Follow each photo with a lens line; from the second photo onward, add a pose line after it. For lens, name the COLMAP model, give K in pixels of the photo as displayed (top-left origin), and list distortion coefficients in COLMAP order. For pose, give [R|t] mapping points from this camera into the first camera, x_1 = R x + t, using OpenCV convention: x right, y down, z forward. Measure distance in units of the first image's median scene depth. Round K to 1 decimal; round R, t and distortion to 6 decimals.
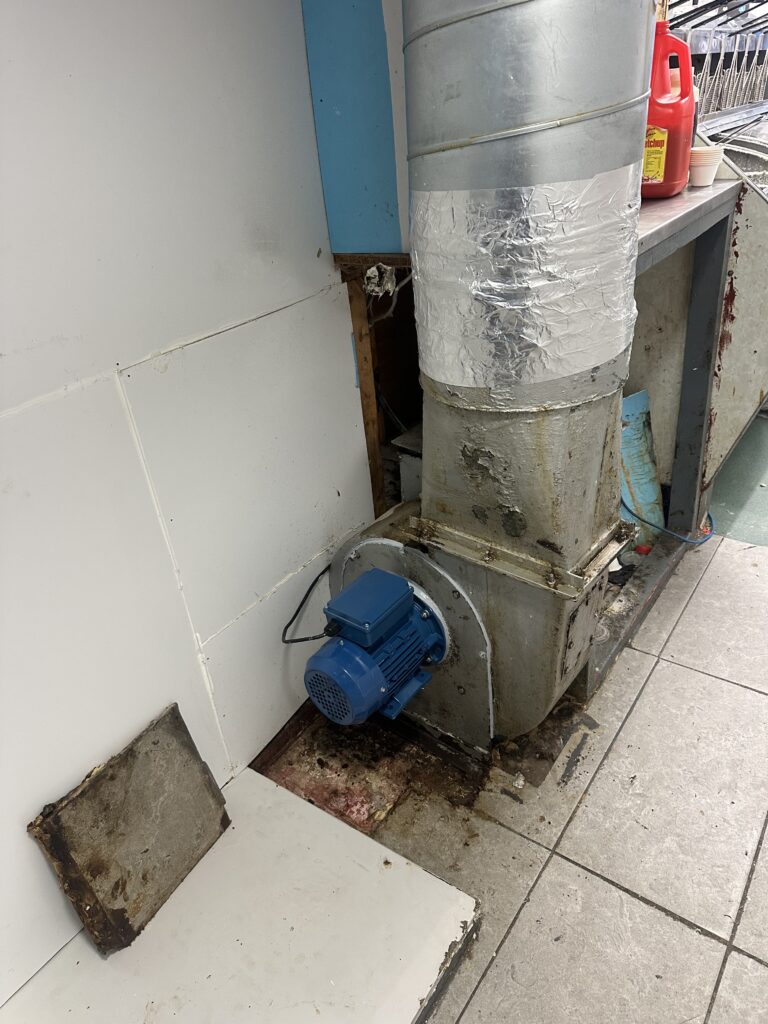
lens RADIAL K [[707.1, 0, 381.9], [0, 707.1, 463.2], [0, 0, 1]] dist [-0.001034, -0.000309]
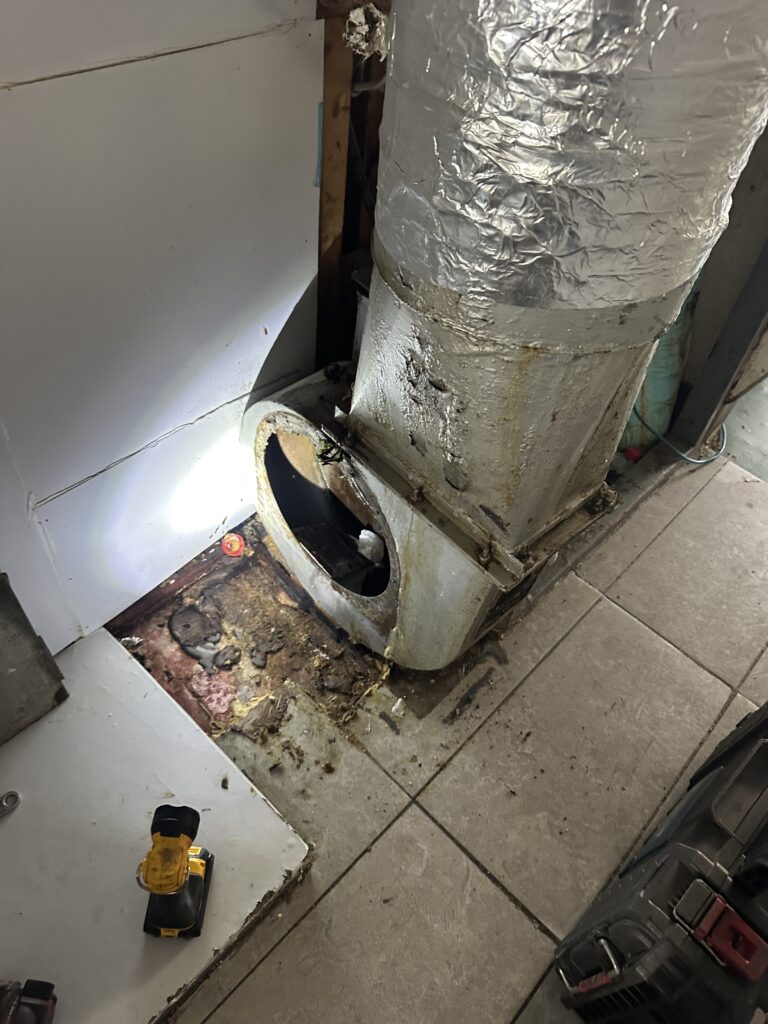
lens RADIAL K [[707.1, 0, 381.9], [0, 707.1, 463.2], [0, 0, 1]] dist [-0.001034, -0.000309]
pose [[0.977386, 0.208446, 0.035592, 0.073674], [-0.207137, 0.909856, 0.359522, -0.146854], [0.042557, -0.358764, 0.932458, 0.281461]]
